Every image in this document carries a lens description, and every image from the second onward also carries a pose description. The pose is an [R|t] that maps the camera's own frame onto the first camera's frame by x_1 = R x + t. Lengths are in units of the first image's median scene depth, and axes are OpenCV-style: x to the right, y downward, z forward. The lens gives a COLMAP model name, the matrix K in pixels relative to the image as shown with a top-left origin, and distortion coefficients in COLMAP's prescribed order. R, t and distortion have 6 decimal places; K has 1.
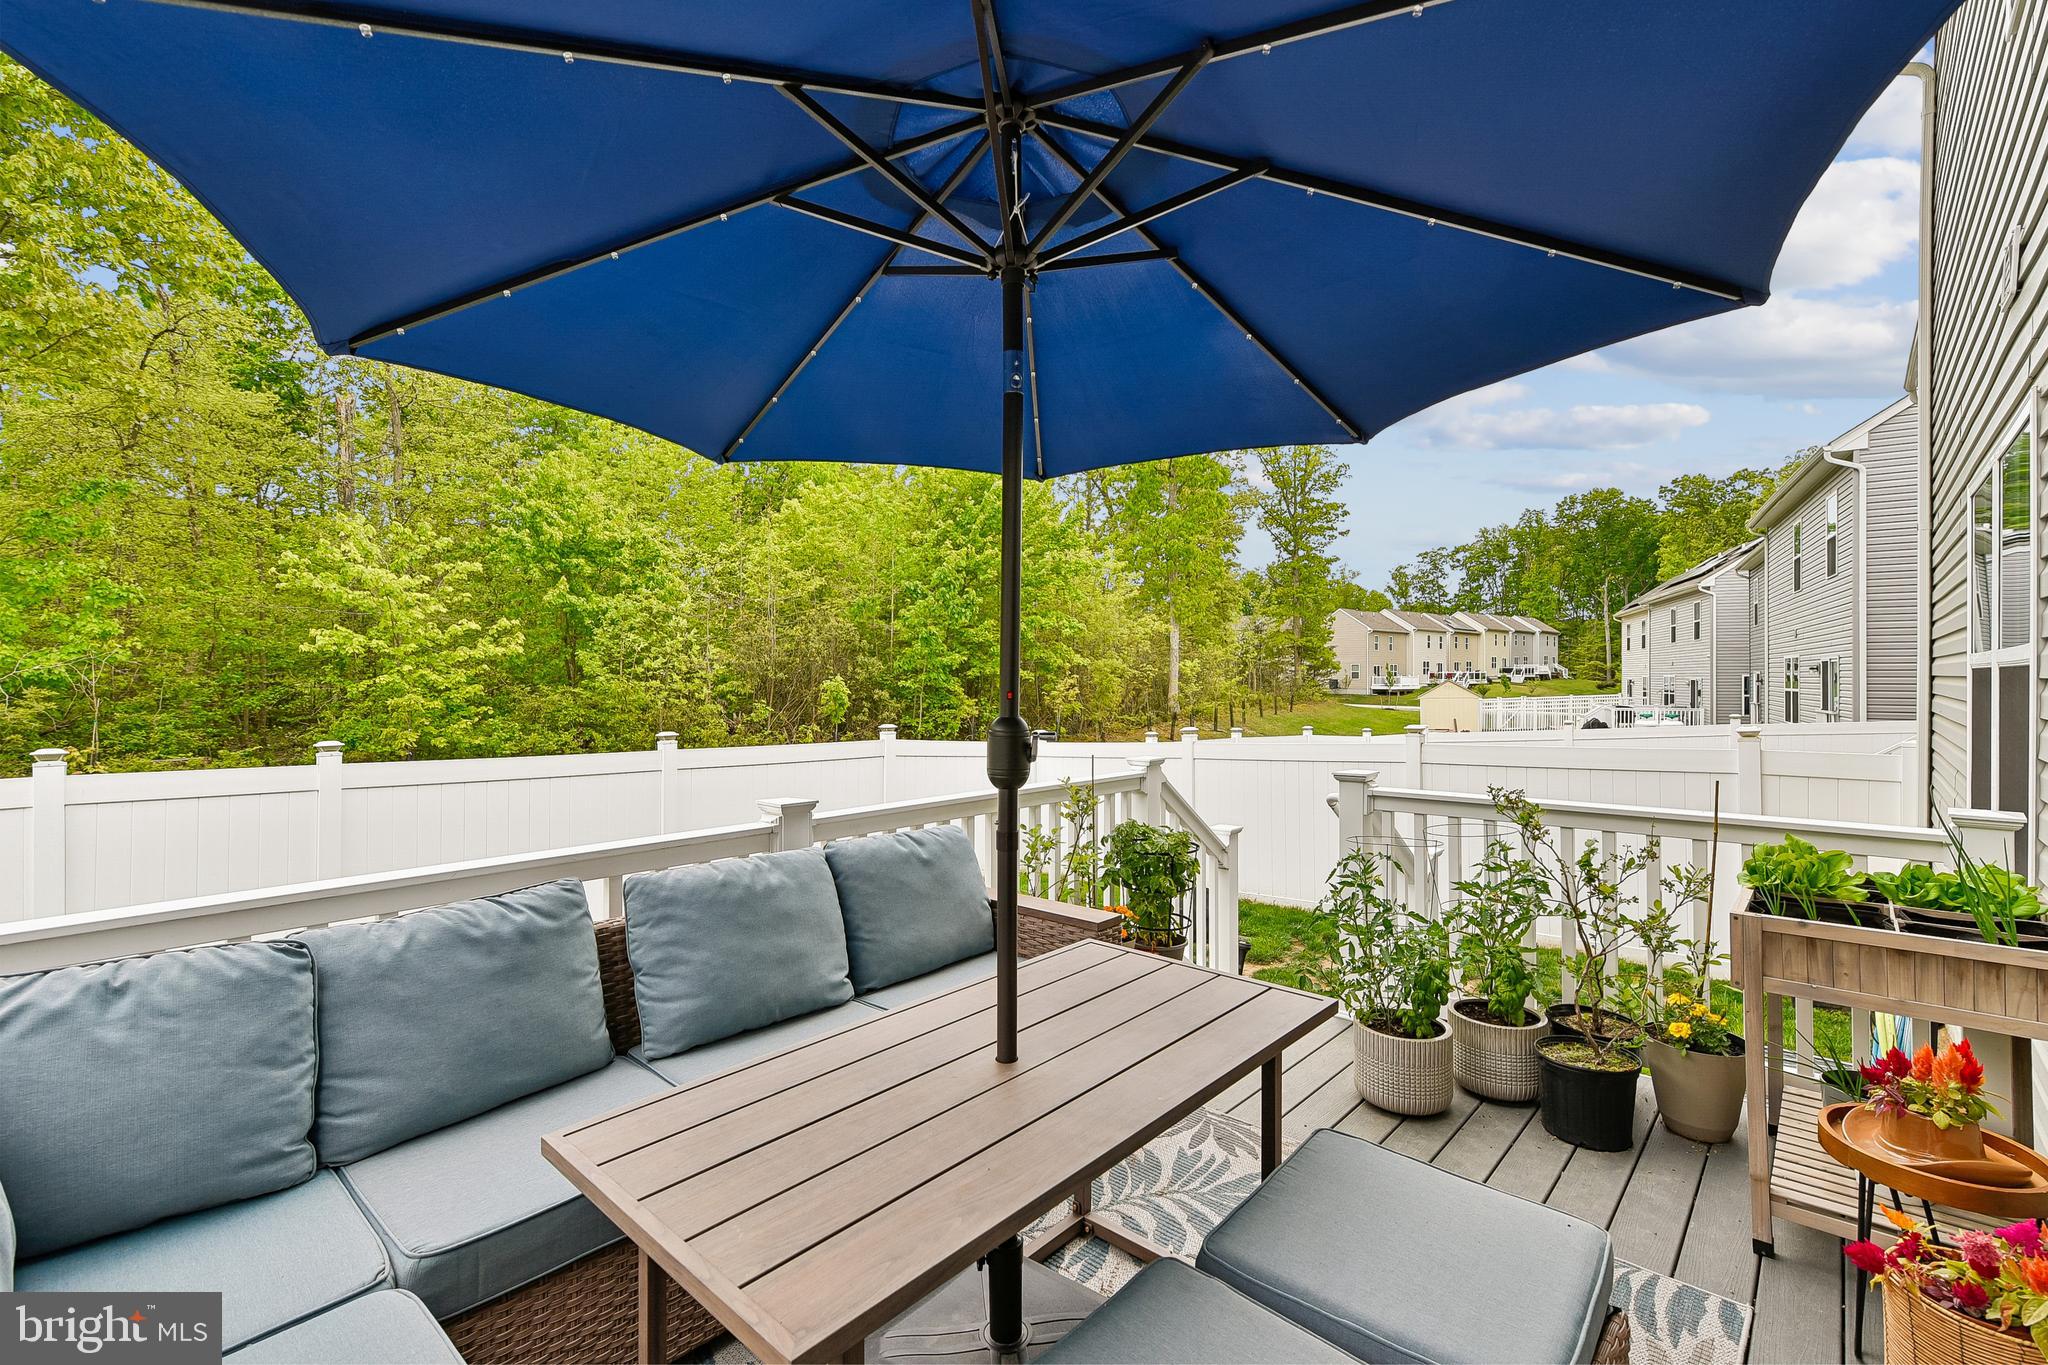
lens RADIAL K [[897.5, 0, 1027.5], [0, 897.5, 677.9], [0, 0, 1]] dist [0.002245, -0.000296]
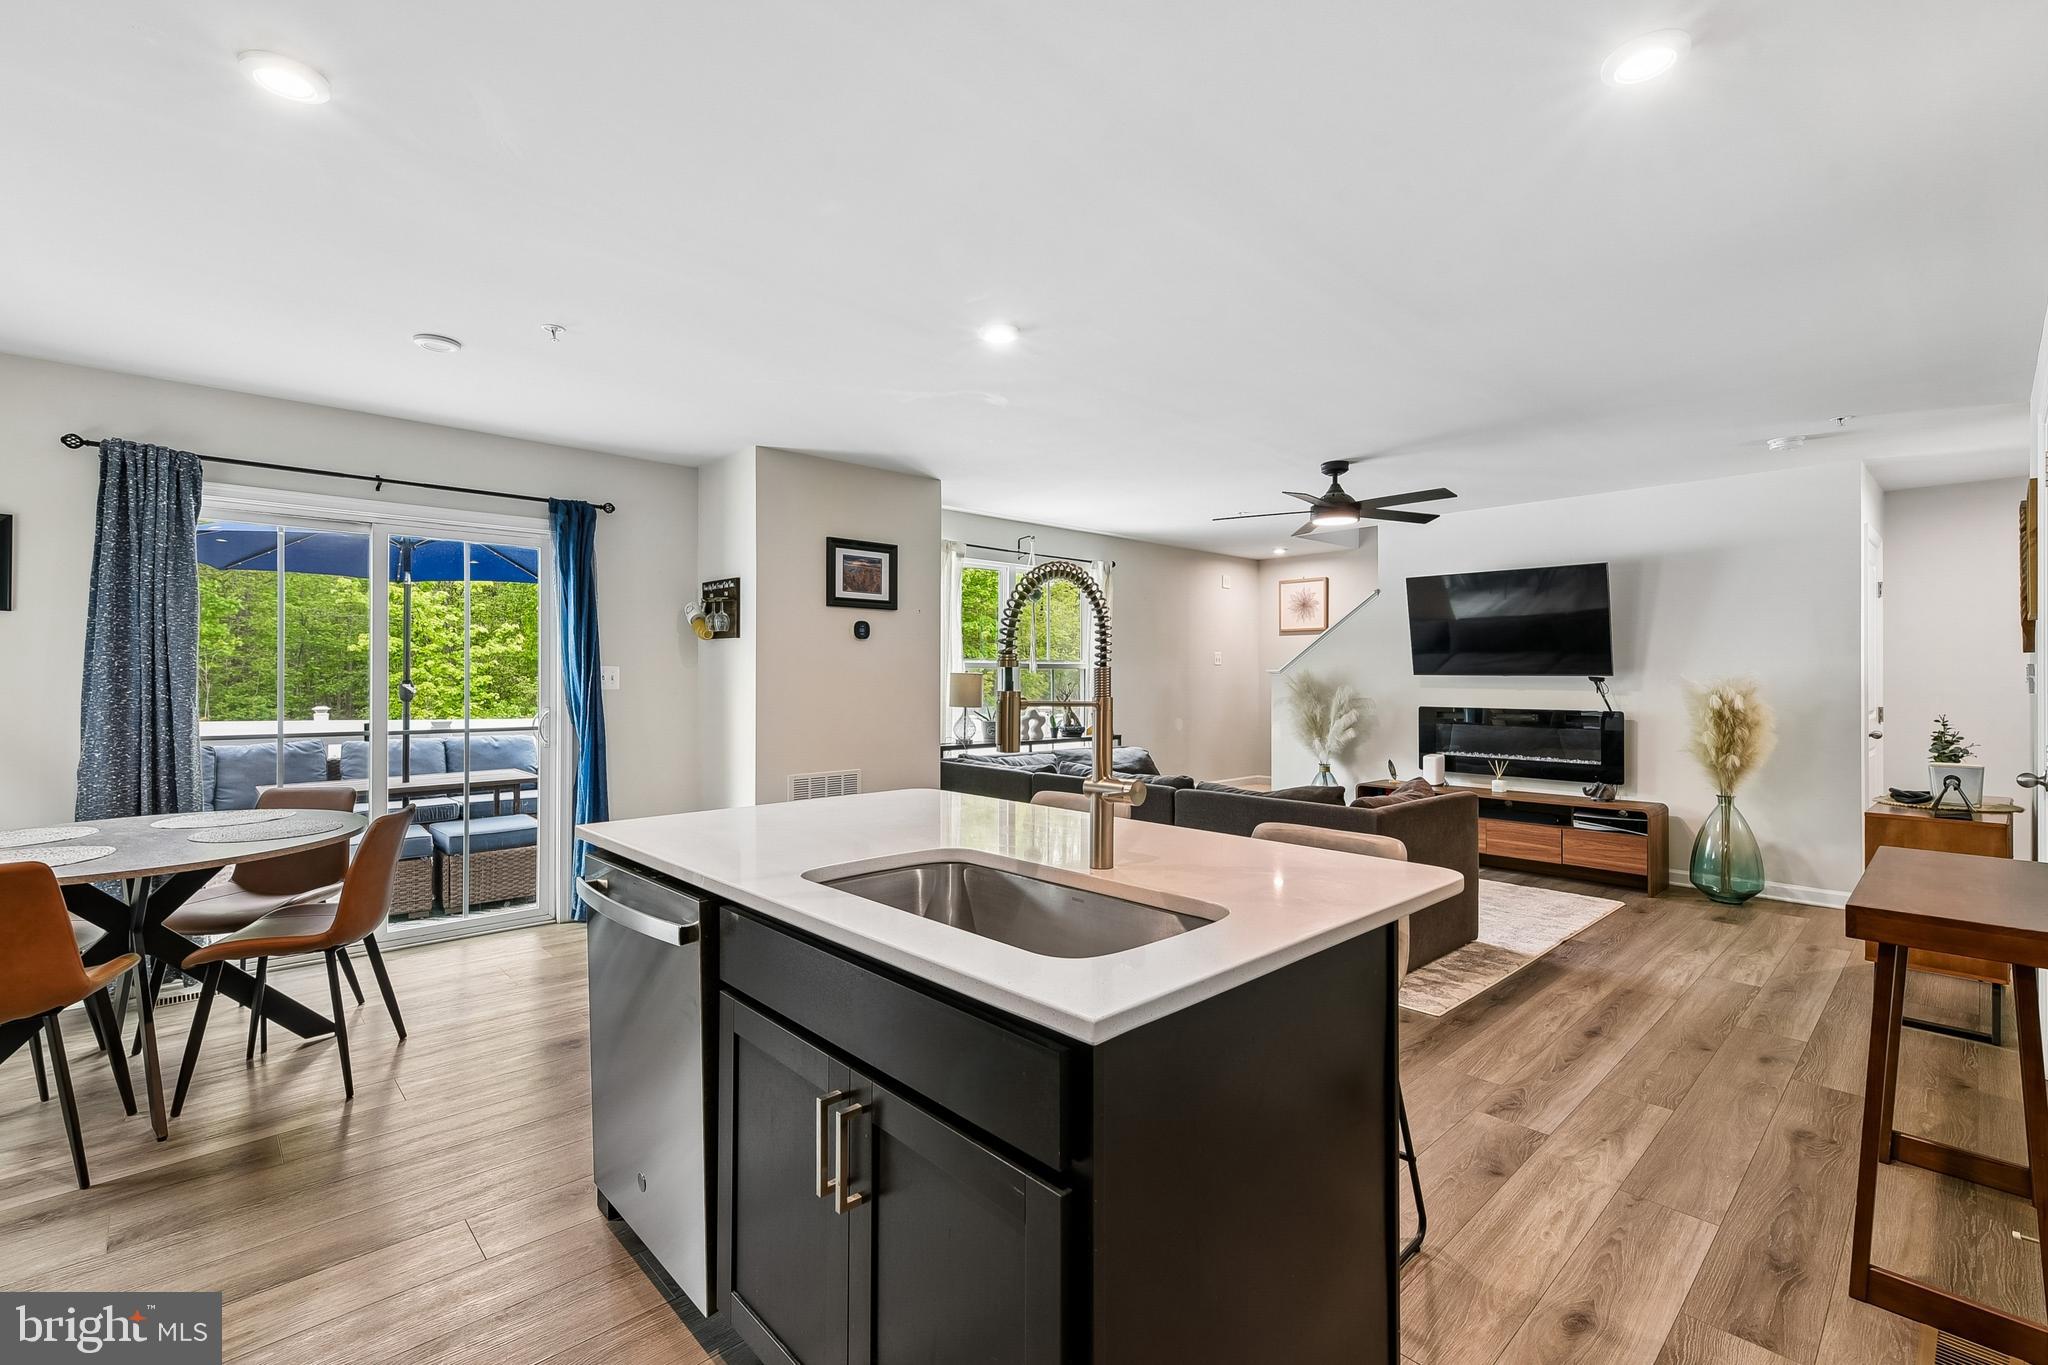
lens RADIAL K [[897.5, 0, 1026.9], [0, 897.5, 675.9], [0, 0, 1]] dist [0.002245, -0.000296]
pose [[0.996800, 0.007516, -0.079580, 0.261824], [-0.007438, 0.999972, 0.001281, 0.000469], [0.079587, -0.000685, 0.996828, -0.220837]]
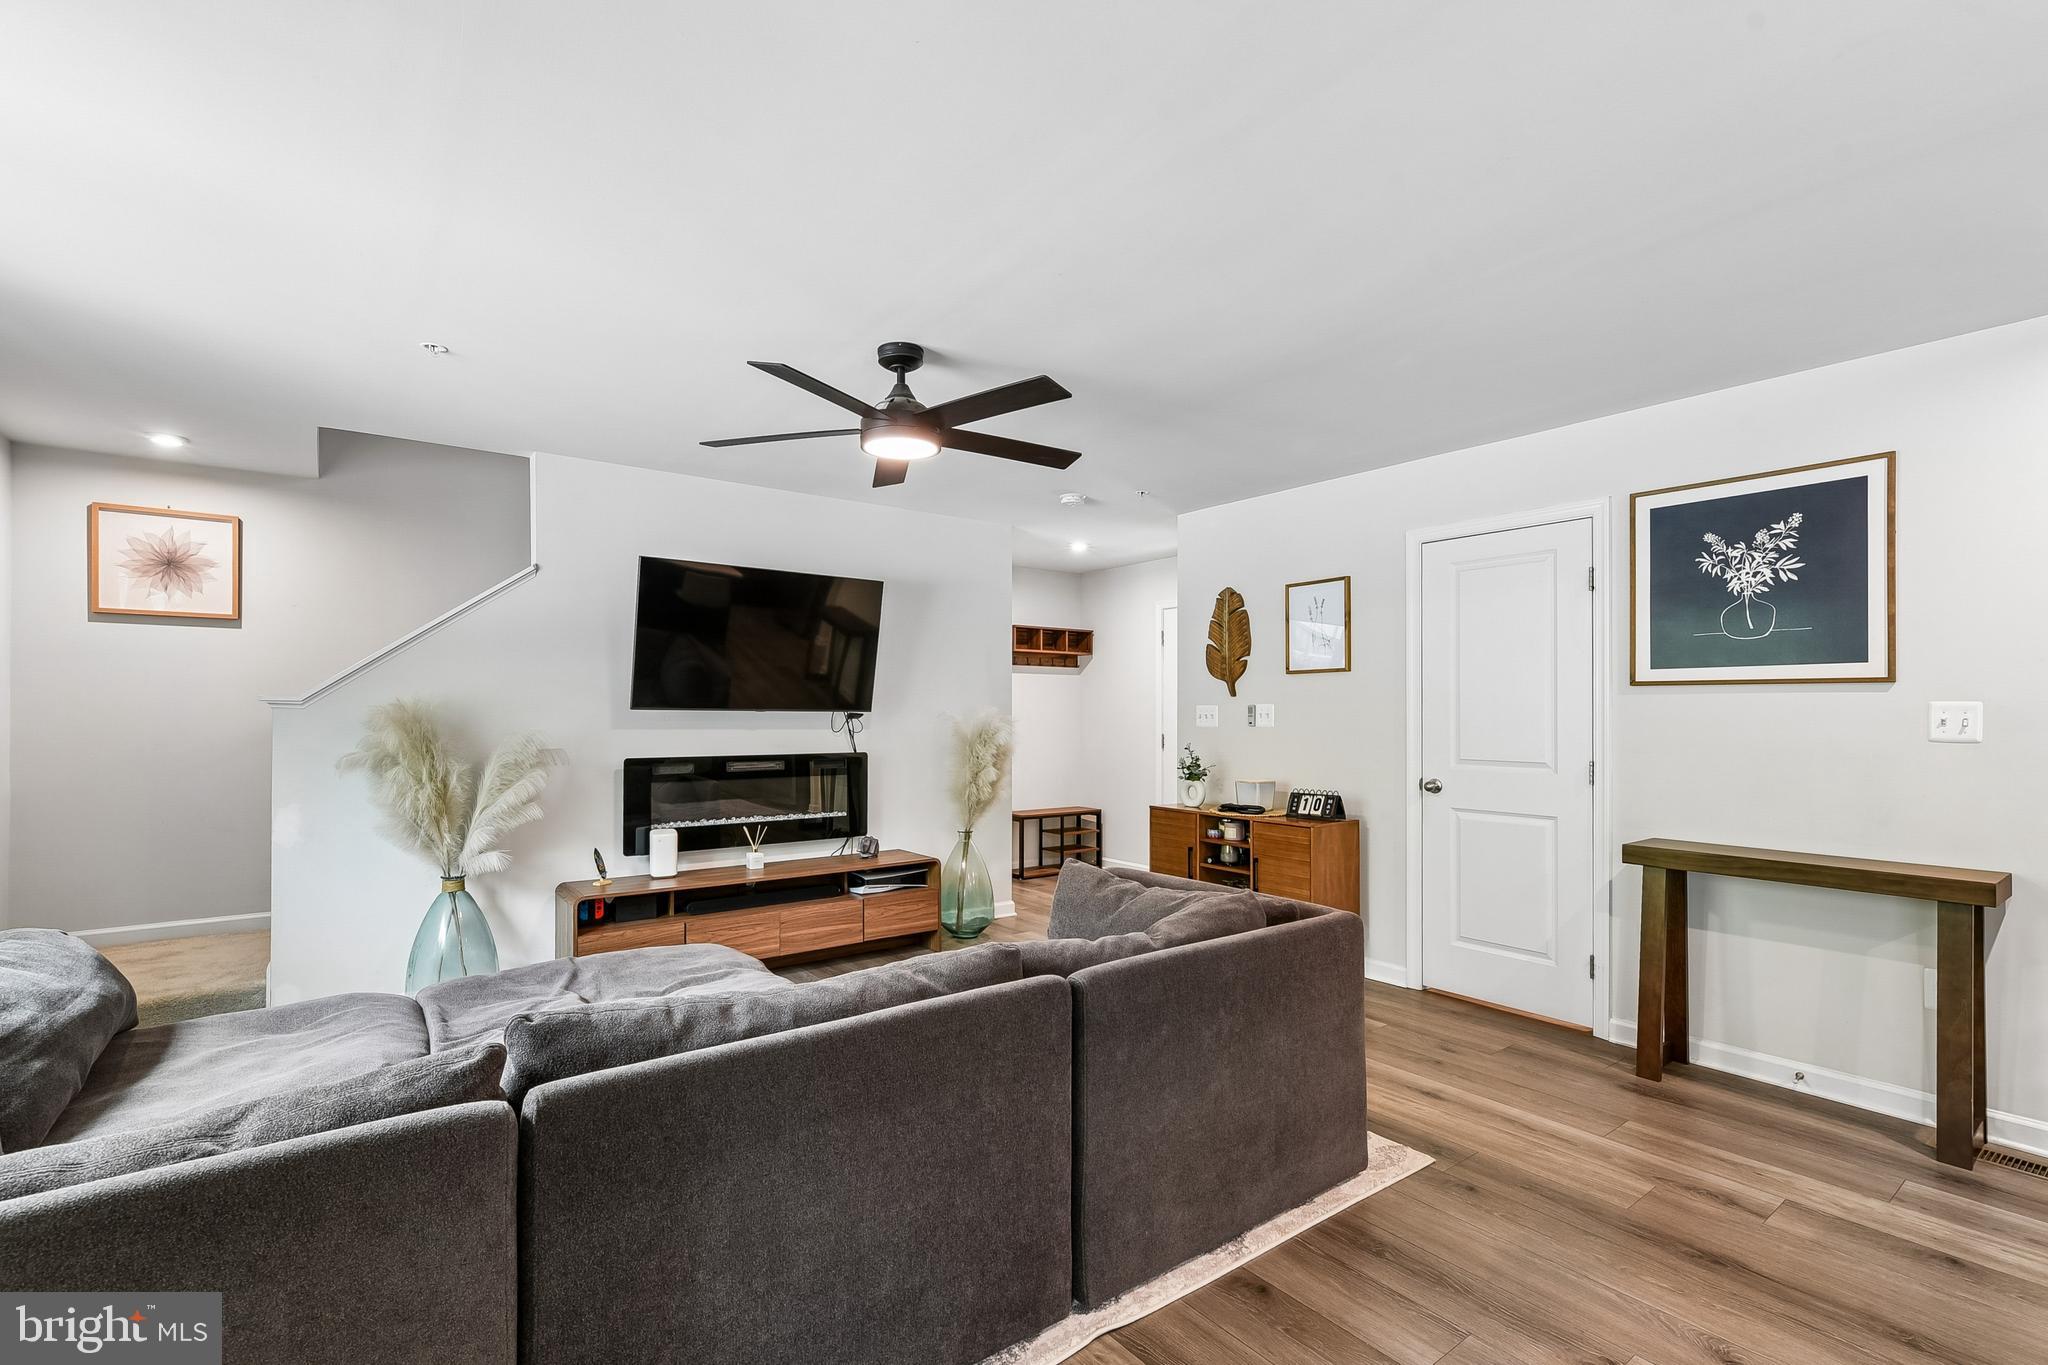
lens RADIAL K [[897.5, 0, 1021.4], [0, 897.5, 704.7], [0, 0, 1]] dist [0.002245, -0.000296]
pose [[0.183279, 0.017168, 0.982911, 0.172141], [-0.007196, 0.999844, -0.016122, 0.001202], [-0.983035, -0.004118, 0.183374, 0.031594]]
